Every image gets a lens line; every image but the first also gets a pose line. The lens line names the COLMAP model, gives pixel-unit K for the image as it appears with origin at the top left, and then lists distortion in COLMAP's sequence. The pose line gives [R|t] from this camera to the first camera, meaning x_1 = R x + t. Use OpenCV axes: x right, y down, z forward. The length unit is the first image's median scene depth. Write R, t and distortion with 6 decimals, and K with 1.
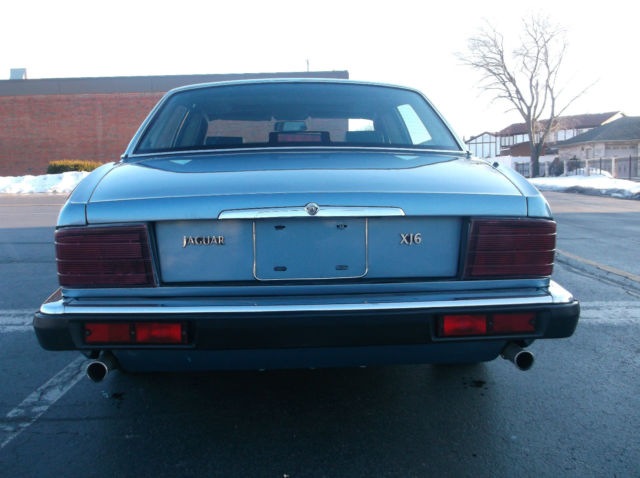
lens RADIAL K [[636.4, 0, 319.8], [0, 636.4, 235.8], [0, 0, 1]] dist [0.005038, 0.000000]
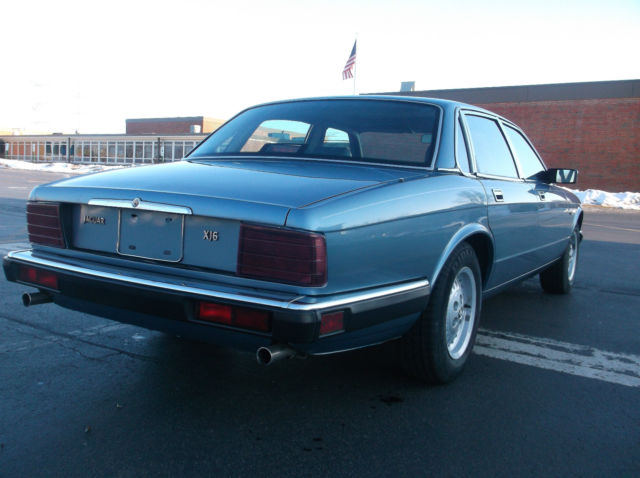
lens RADIAL K [[636.4, 0, 319.9], [0, 636.4, 238.7], [0, 0, 1]] dist [0.005038, 0.000000]
pose [[0.821402, 0.109338, -0.559771, 0.798321], [-0.114598, 0.993076, 0.025813, -0.035571], [0.558717, 0.042946, 0.828245, 0.111458]]
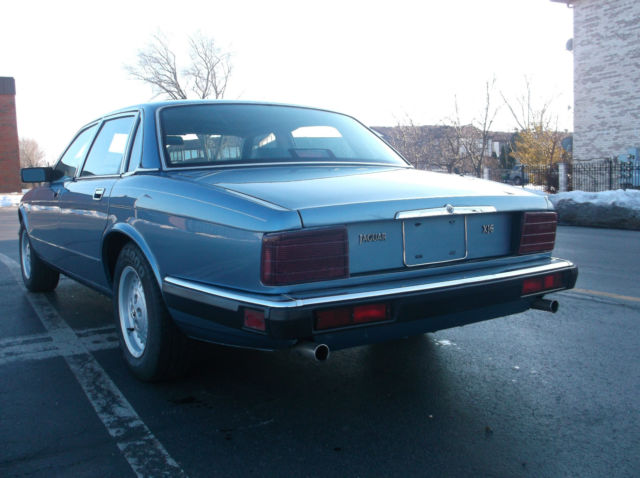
lens RADIAL K [[636.4, 0, 324.3], [0, 636.4, 241.7], [0, 0, 1]] dist [0.005038, 0.000000]
pose [[0.855977, -0.054844, 0.514096, -0.723532], [0.062215, 0.998059, 0.002884, 0.005085], [-0.513257, 0.029516, 0.857728, -0.007376]]
